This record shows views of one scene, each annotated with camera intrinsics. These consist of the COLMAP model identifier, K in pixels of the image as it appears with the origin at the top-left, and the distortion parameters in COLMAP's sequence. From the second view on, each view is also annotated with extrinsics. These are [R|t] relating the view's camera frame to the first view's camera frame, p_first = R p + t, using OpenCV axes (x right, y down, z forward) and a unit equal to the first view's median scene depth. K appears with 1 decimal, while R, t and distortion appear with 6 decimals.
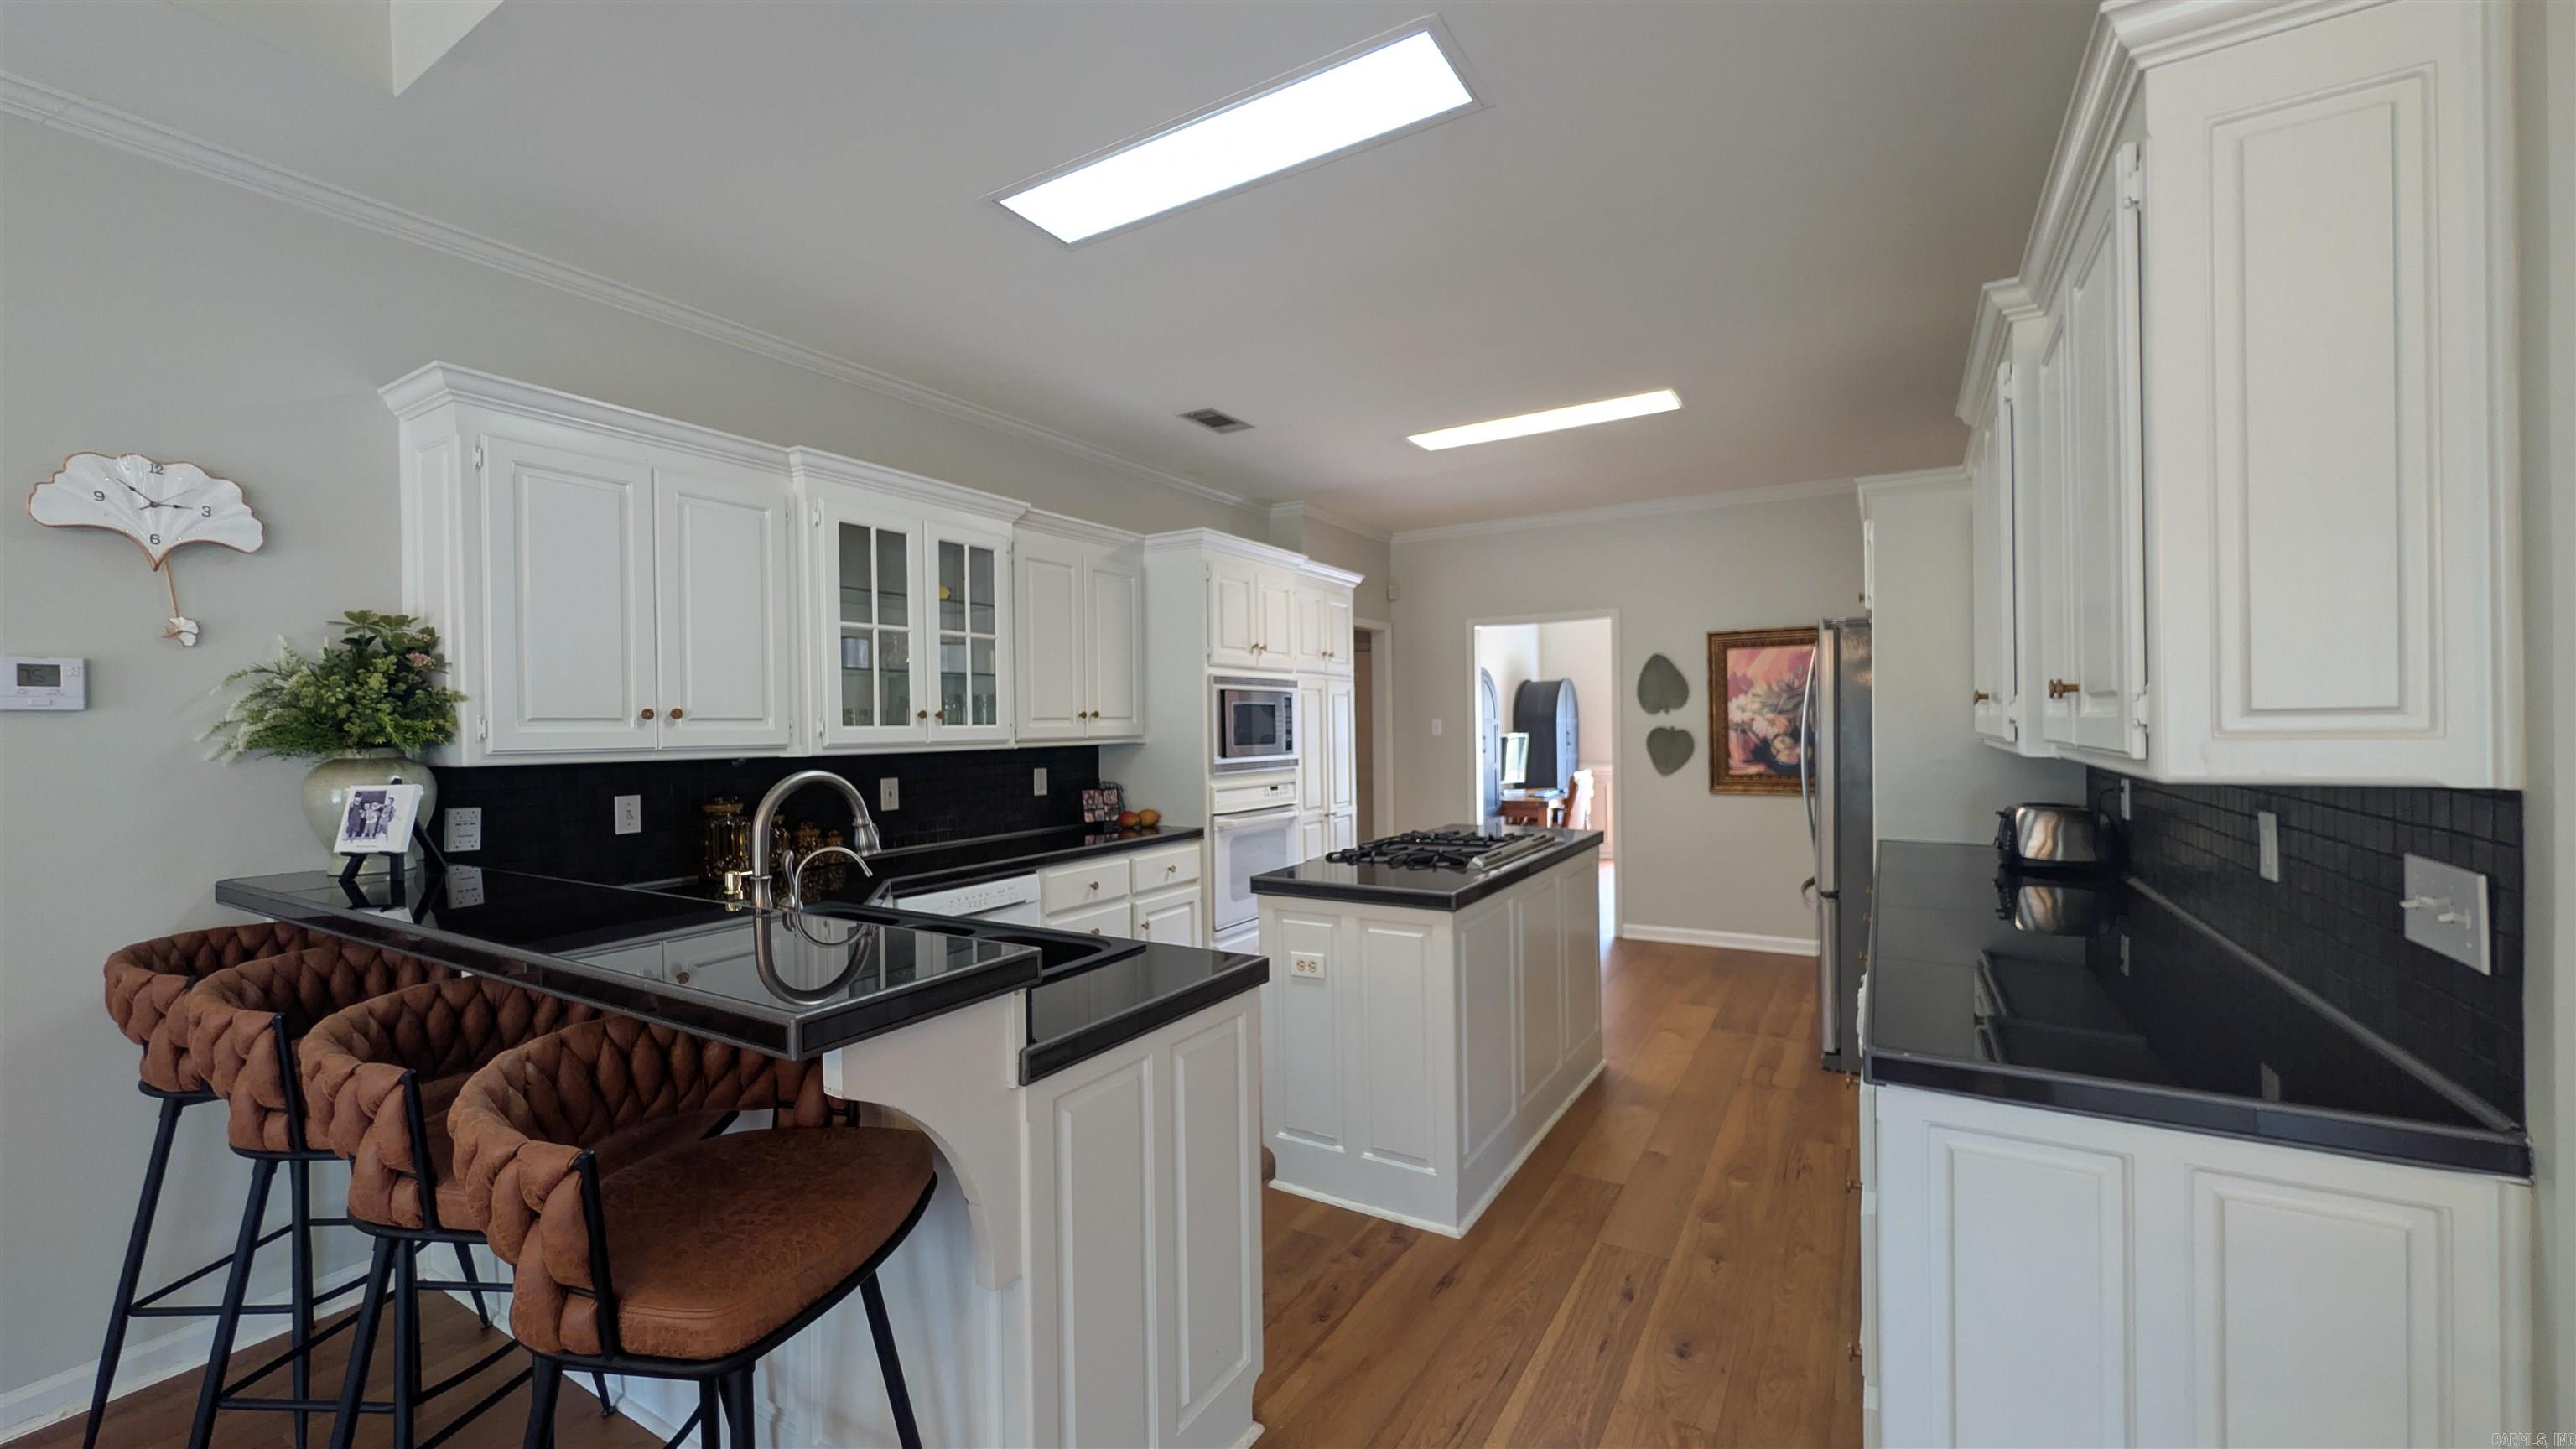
lens RADIAL K [[991.1, 0, 1281.7], [0, 991.1, 733.9], [0, 0, 1]] dist [0.002923, 0.001221]
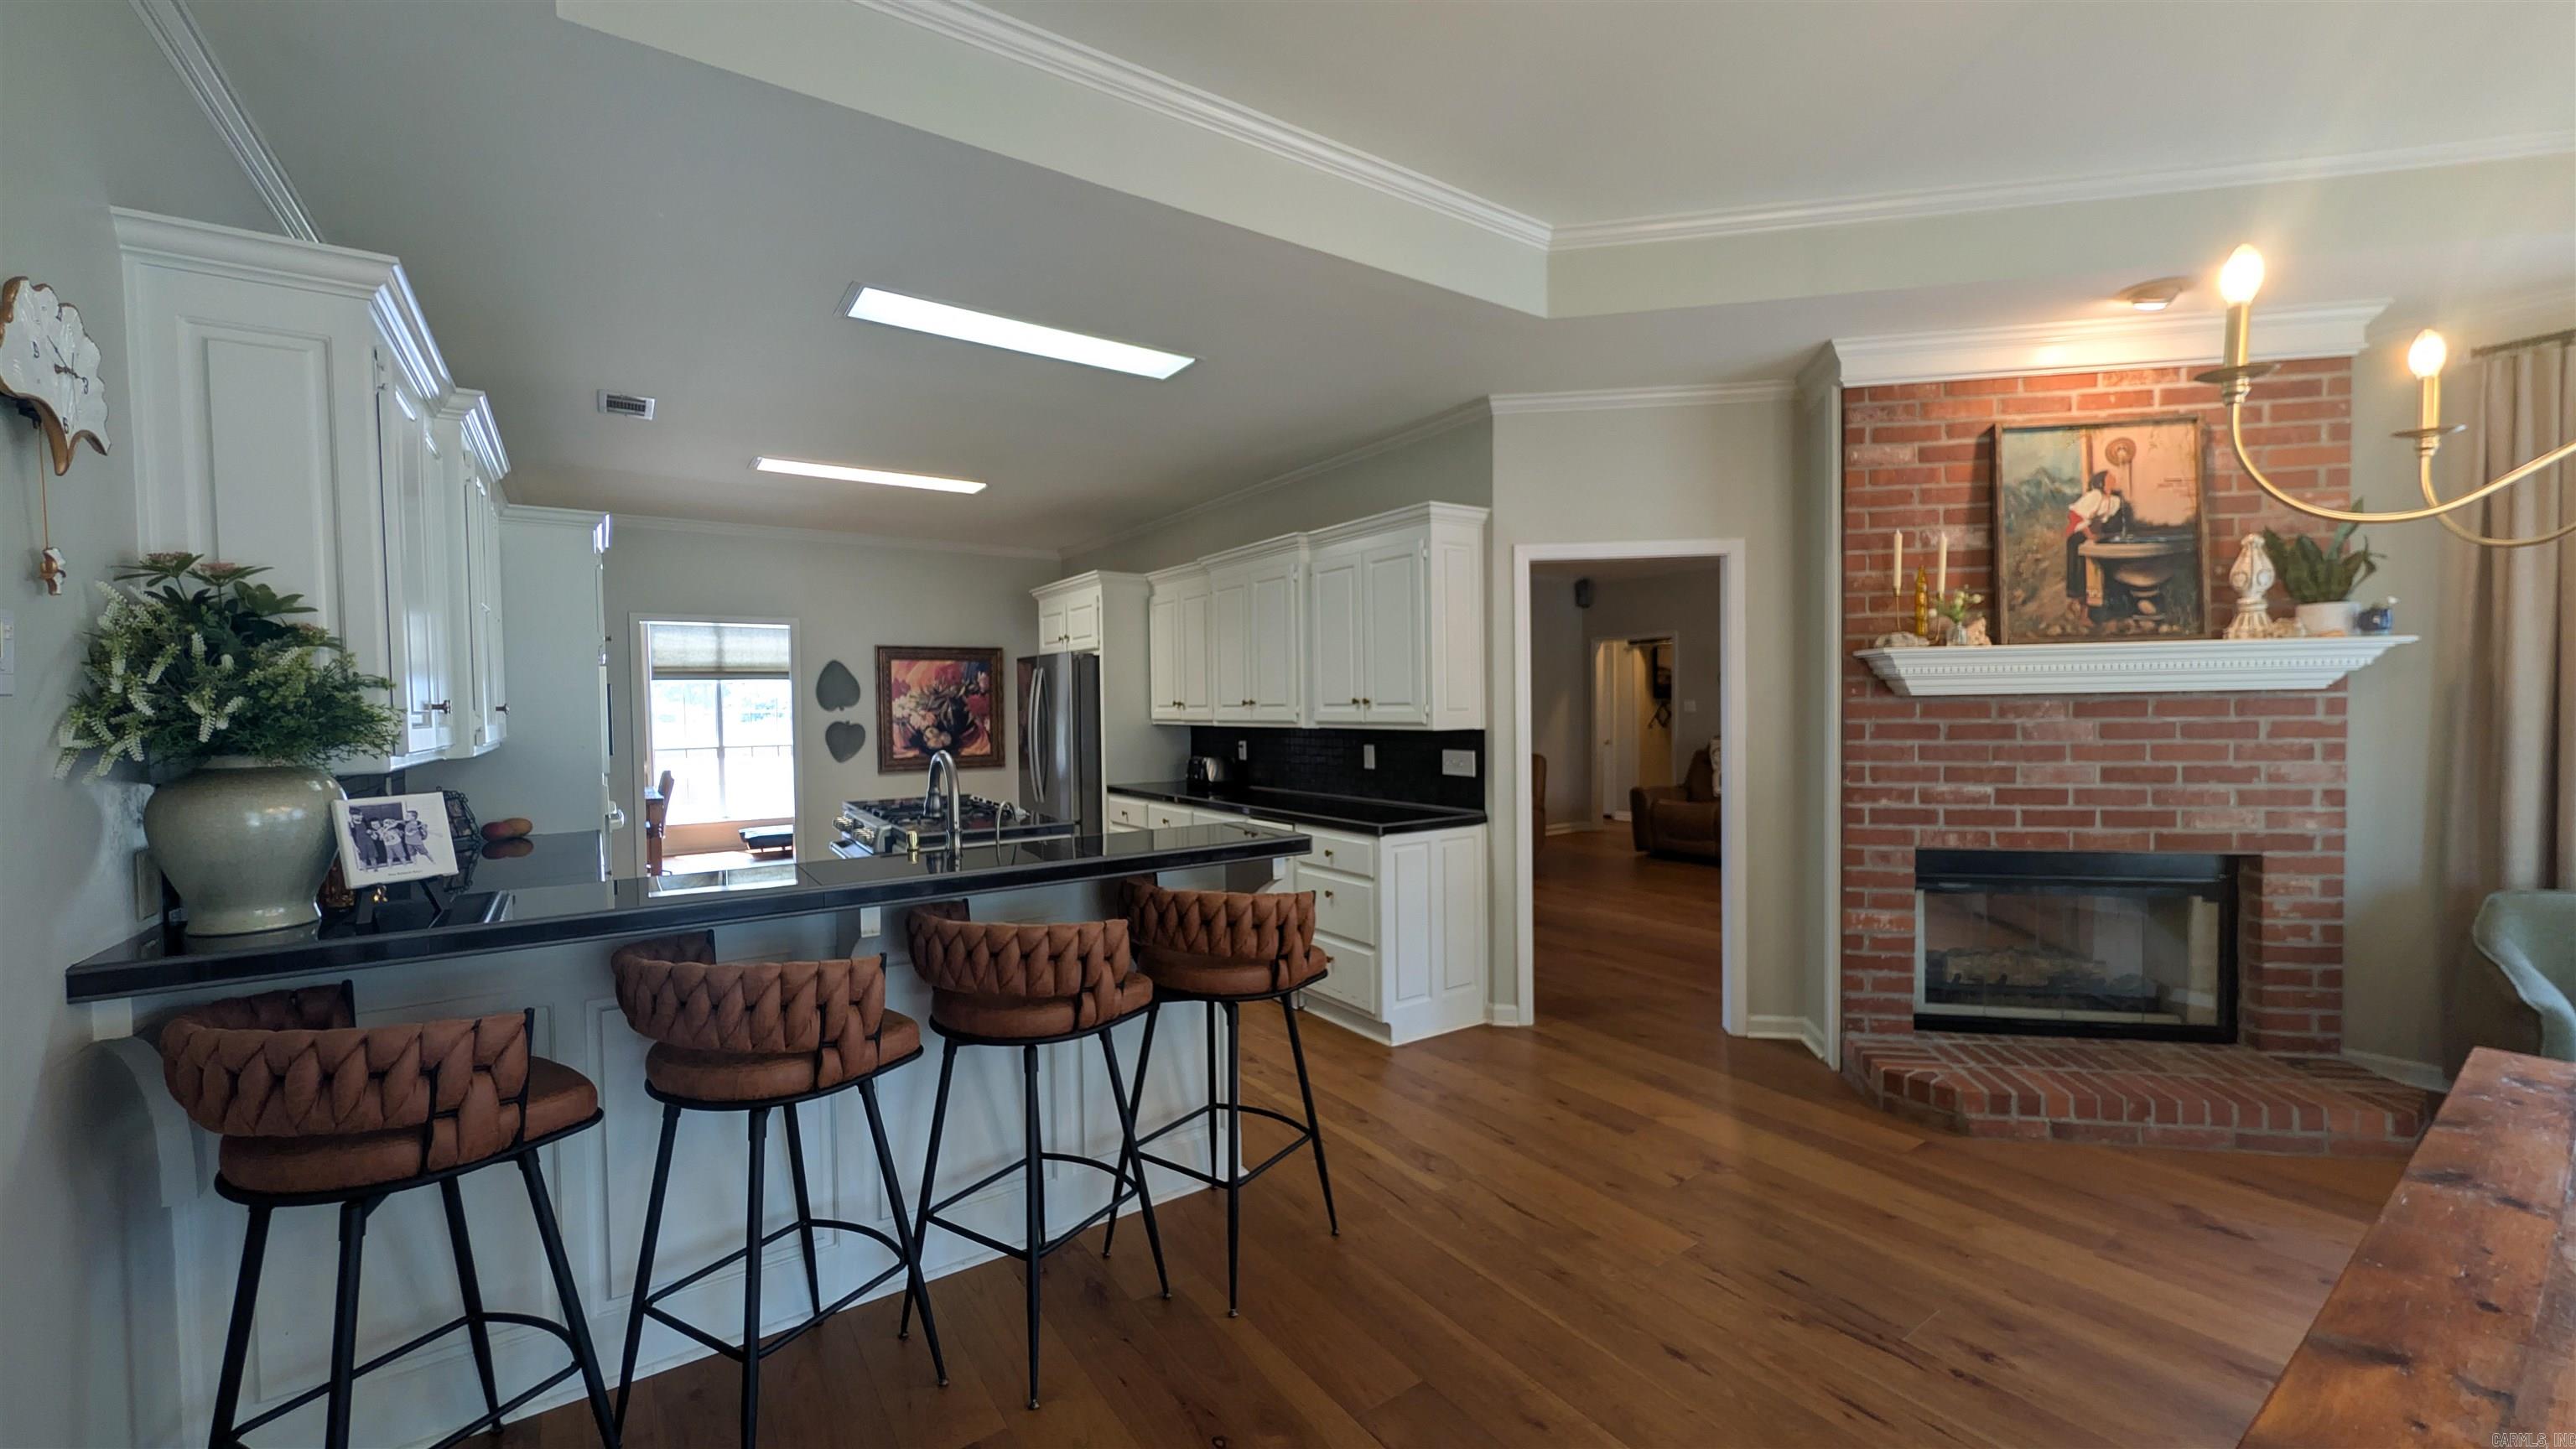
lens RADIAL K [[991.1, 0, 1289.7], [0, 991.1, 740.5], [0, 0, 1]] dist [0.002923, 0.001221]
pose [[0.409179, -0.024833, 0.912116, -1.142132], [0.016830, 0.999665, 0.019667, 0.003320], [-0.912299, 0.007303, 0.409460, 0.027808]]
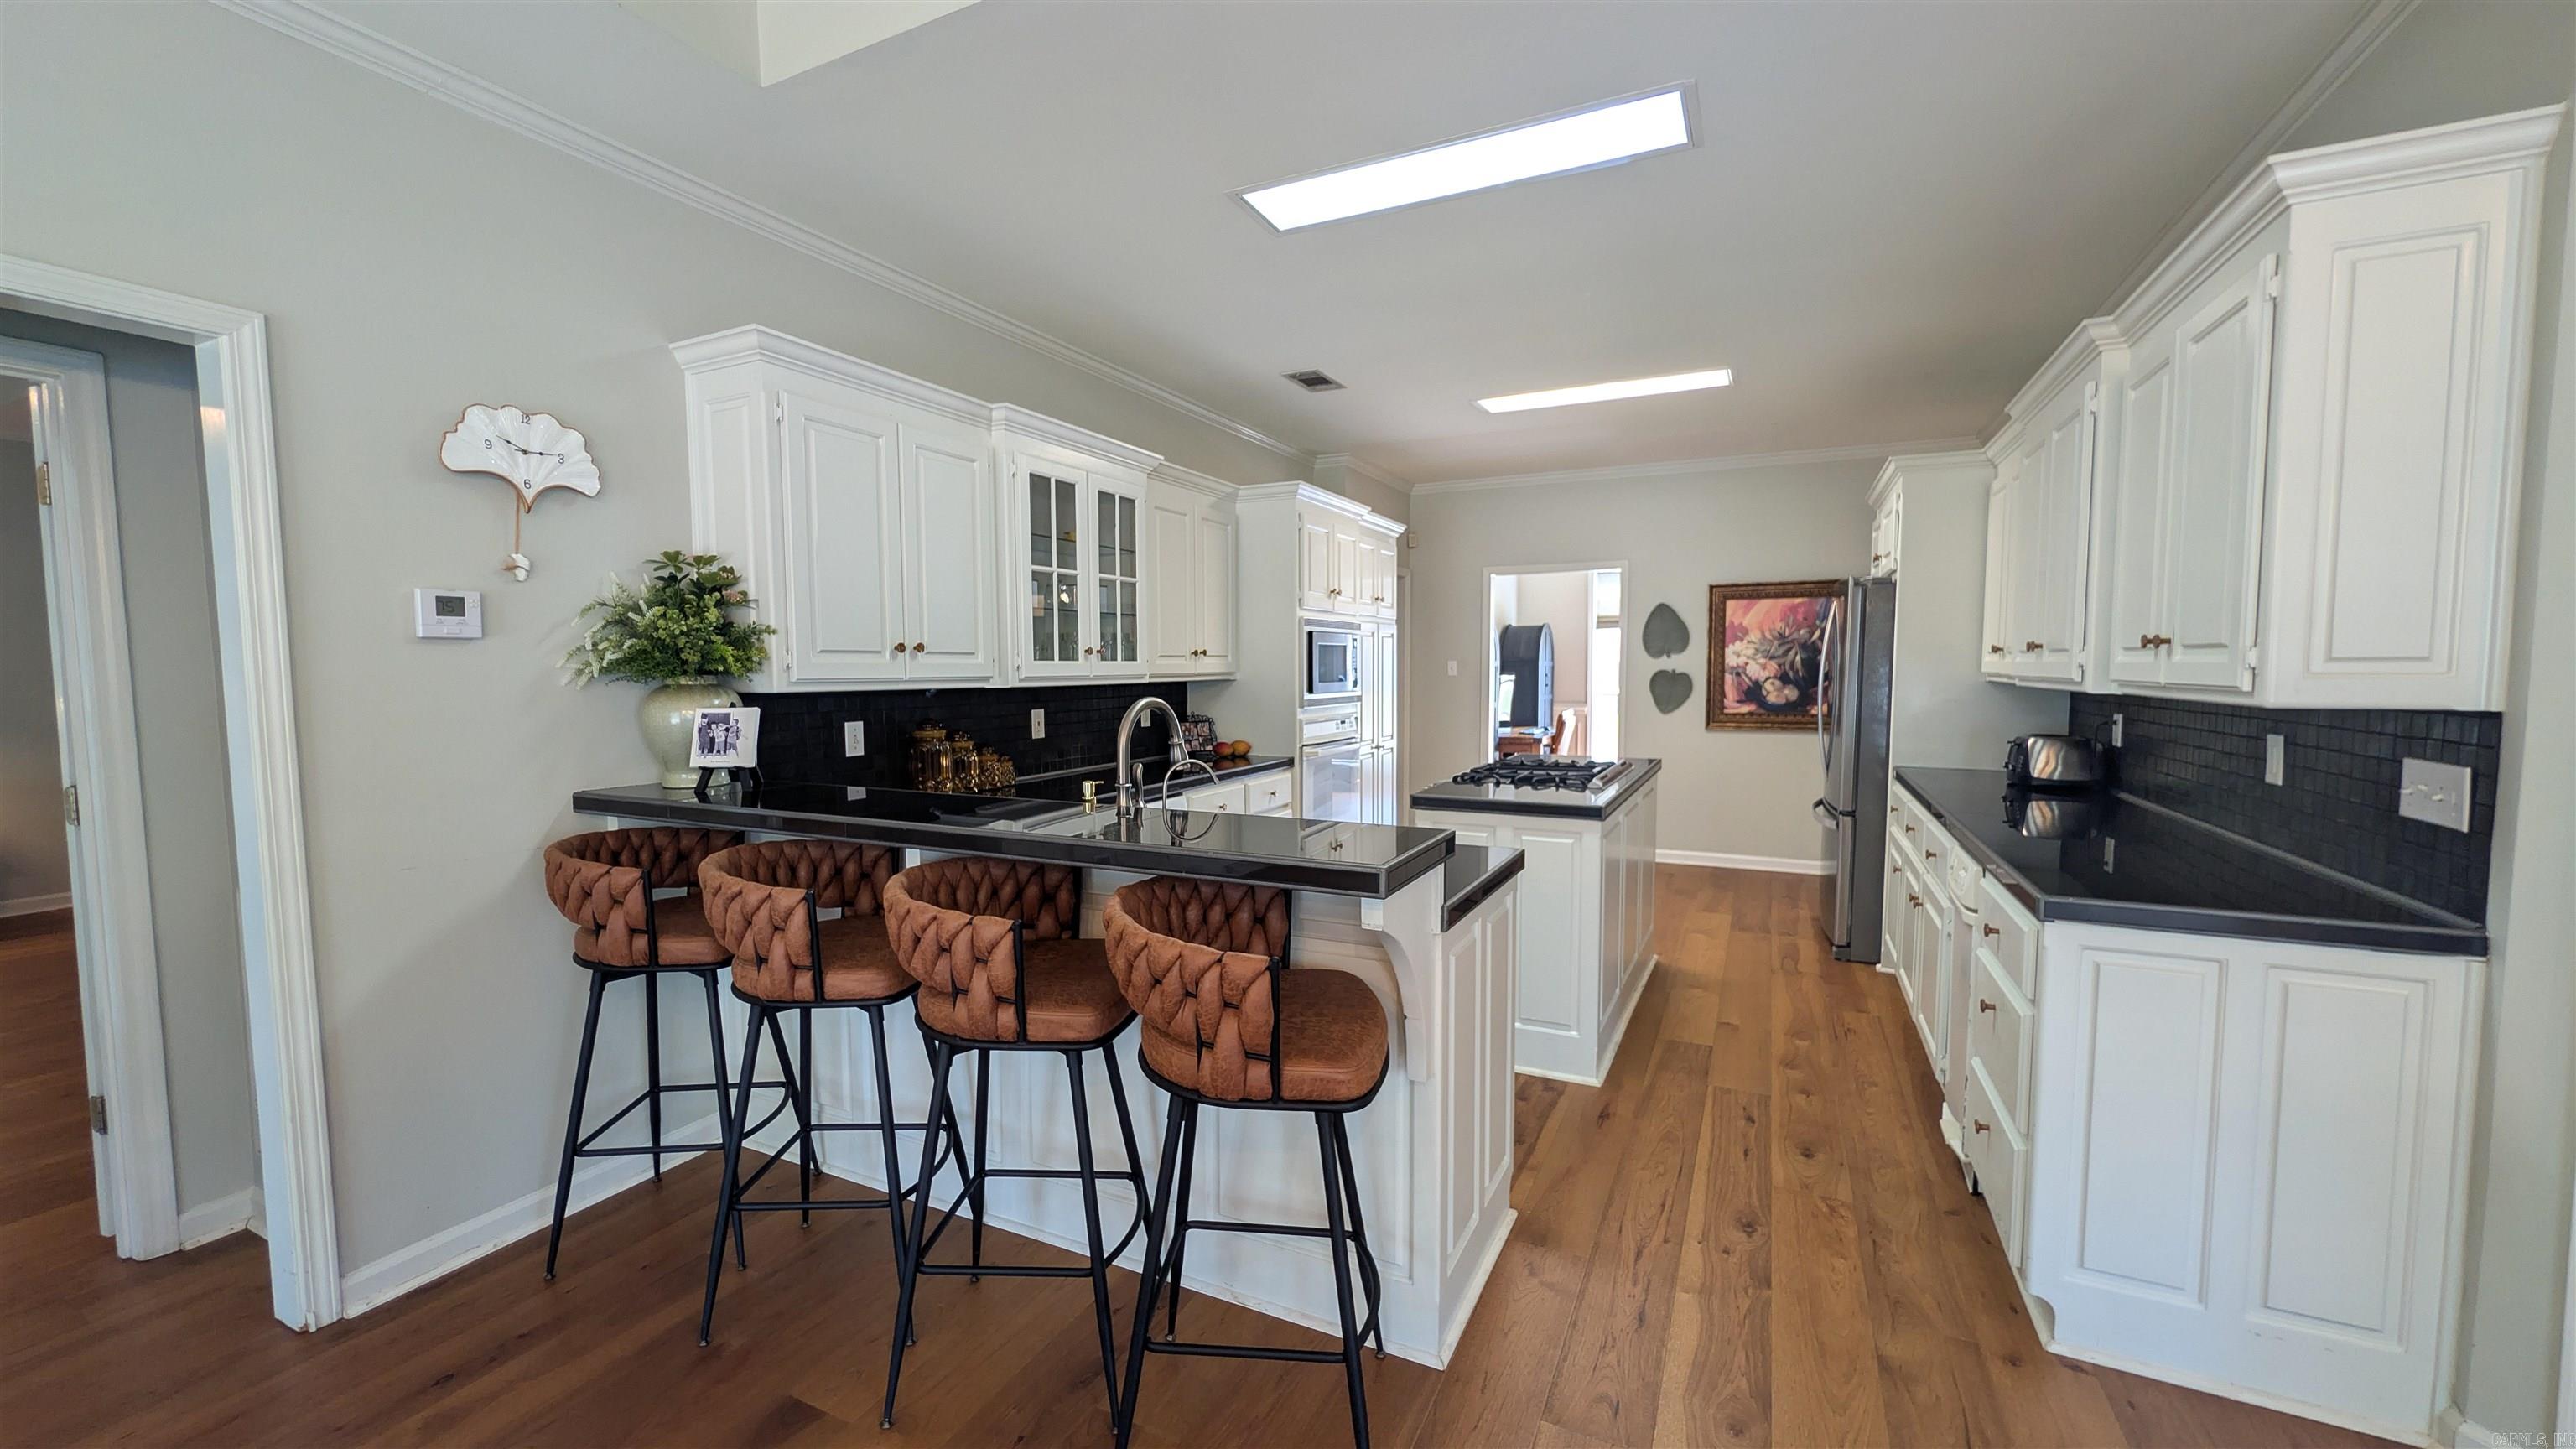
lens RADIAL K [[991.1, 0, 1283.9], [0, 991.1, 735.7], [0, 0, 1]] dist [0.002923, 0.001221]
pose [[0.996034, 0.004093, 0.088879, -0.320297], [-0.009534, 0.998100, 0.060880, 0.007034], [-0.088461, -0.061486, 0.994180, -0.154375]]
